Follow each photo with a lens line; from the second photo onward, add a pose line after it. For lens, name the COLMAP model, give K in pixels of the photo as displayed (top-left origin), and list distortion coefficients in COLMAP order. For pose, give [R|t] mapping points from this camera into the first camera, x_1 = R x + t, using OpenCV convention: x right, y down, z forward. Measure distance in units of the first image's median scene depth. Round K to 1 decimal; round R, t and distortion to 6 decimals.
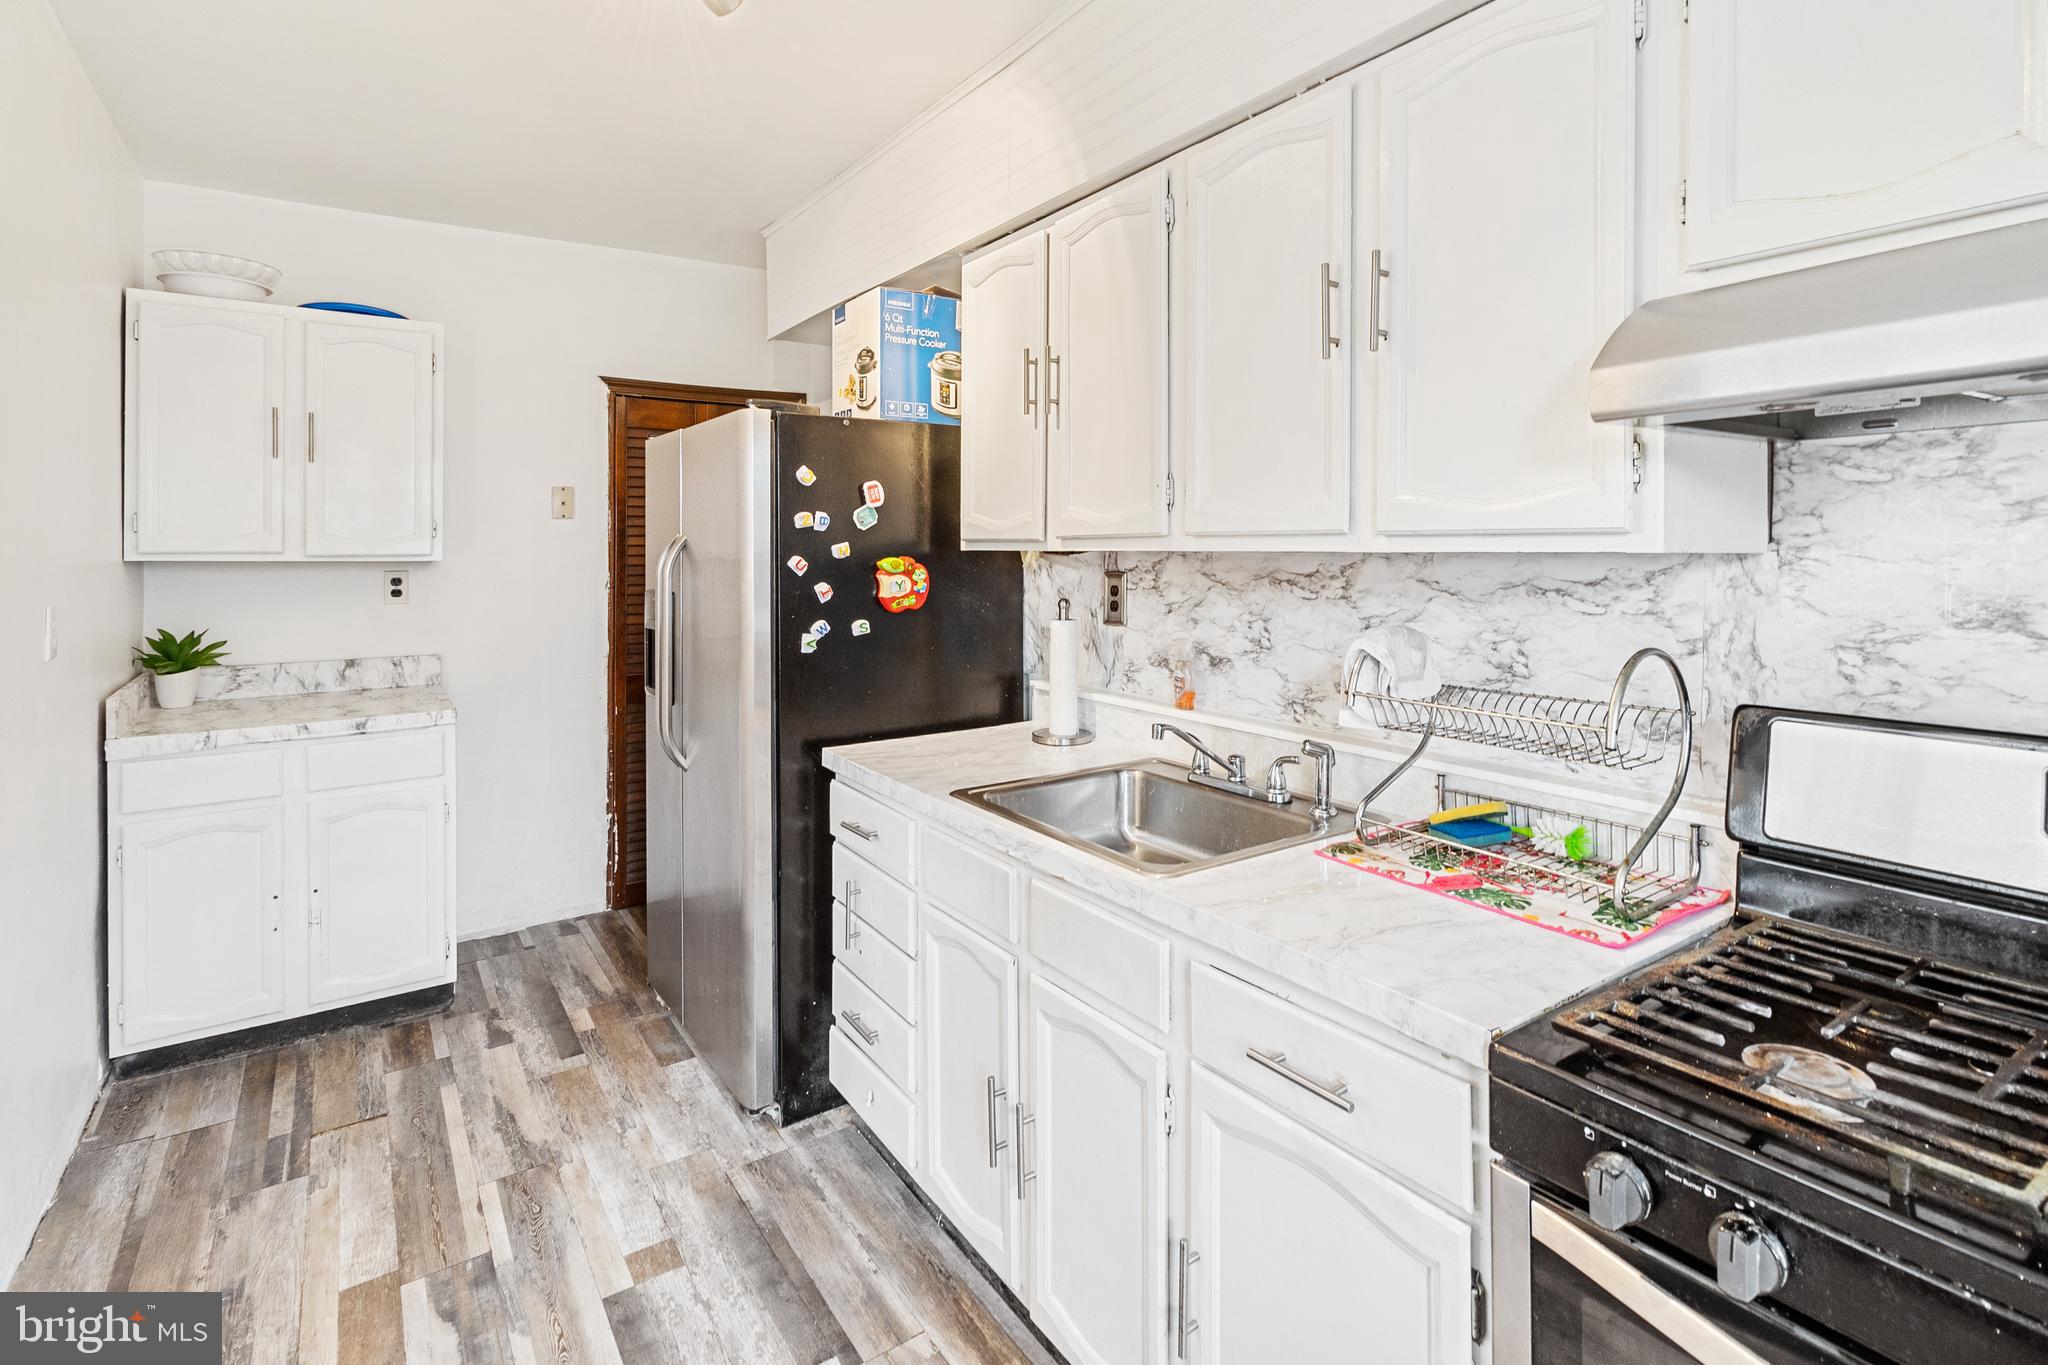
lens RADIAL K [[980.4, 0, 1024.6], [0, 980.4, 554.5], [0, 0, 1]] dist [0.000578, -0.000257]
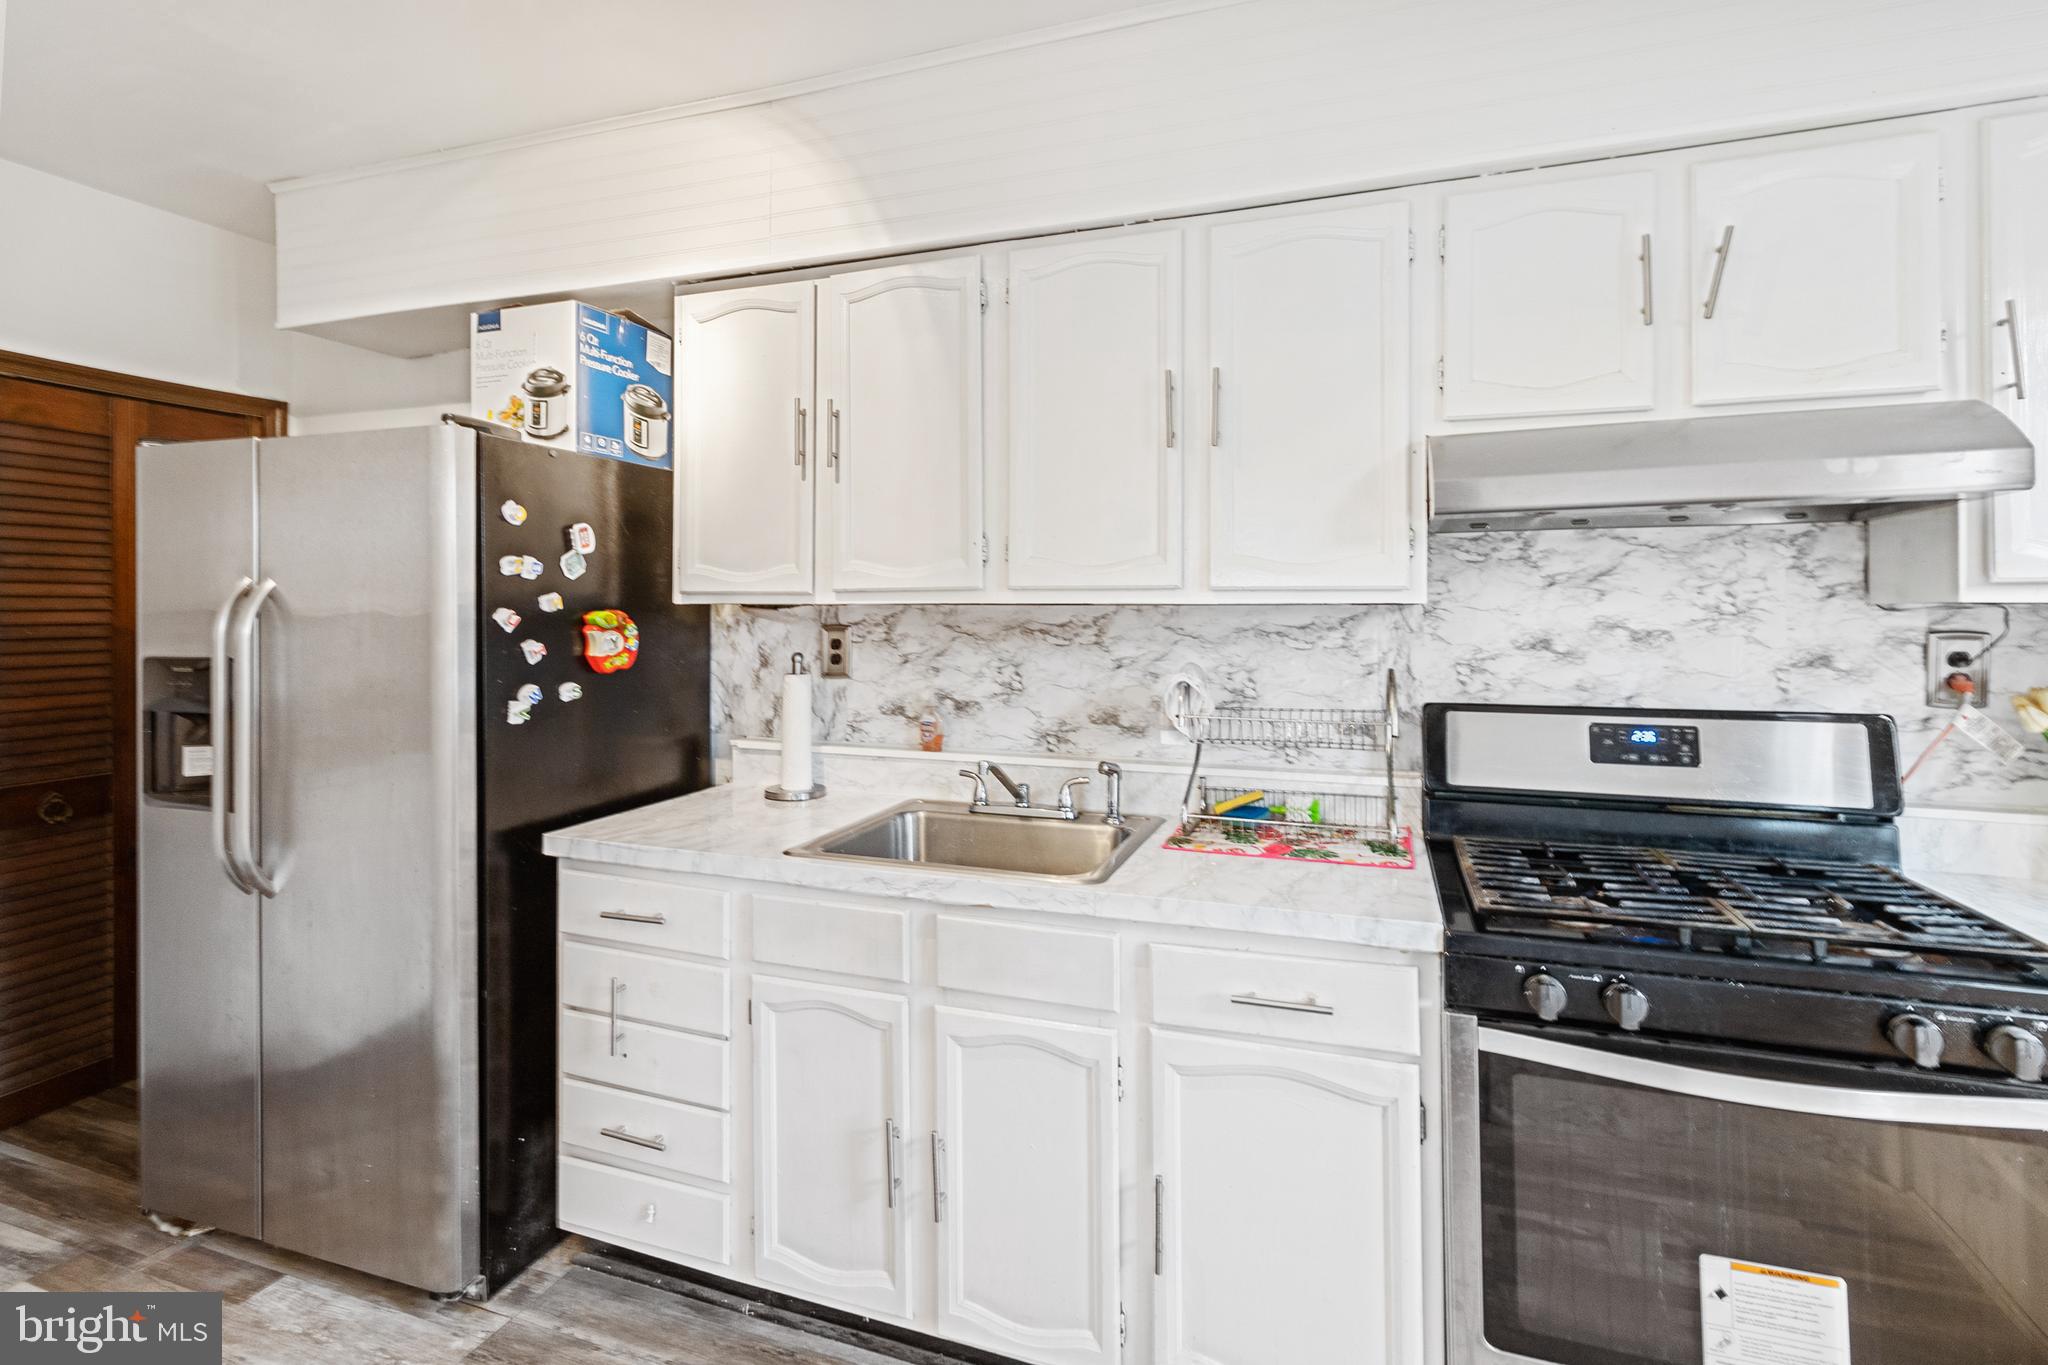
lens RADIAL K [[965.6, 0, 1023.9], [0, 965.6, 613.6], [0, 0, 1]] dist [0.002681, 0.000928]
pose [[0.811921, -0.000623, 0.583766, -0.356412], [0.001227, 0.999999, -0.000639, 0.006464], [-0.583765, 0.001236, 0.811921, 0.073558]]
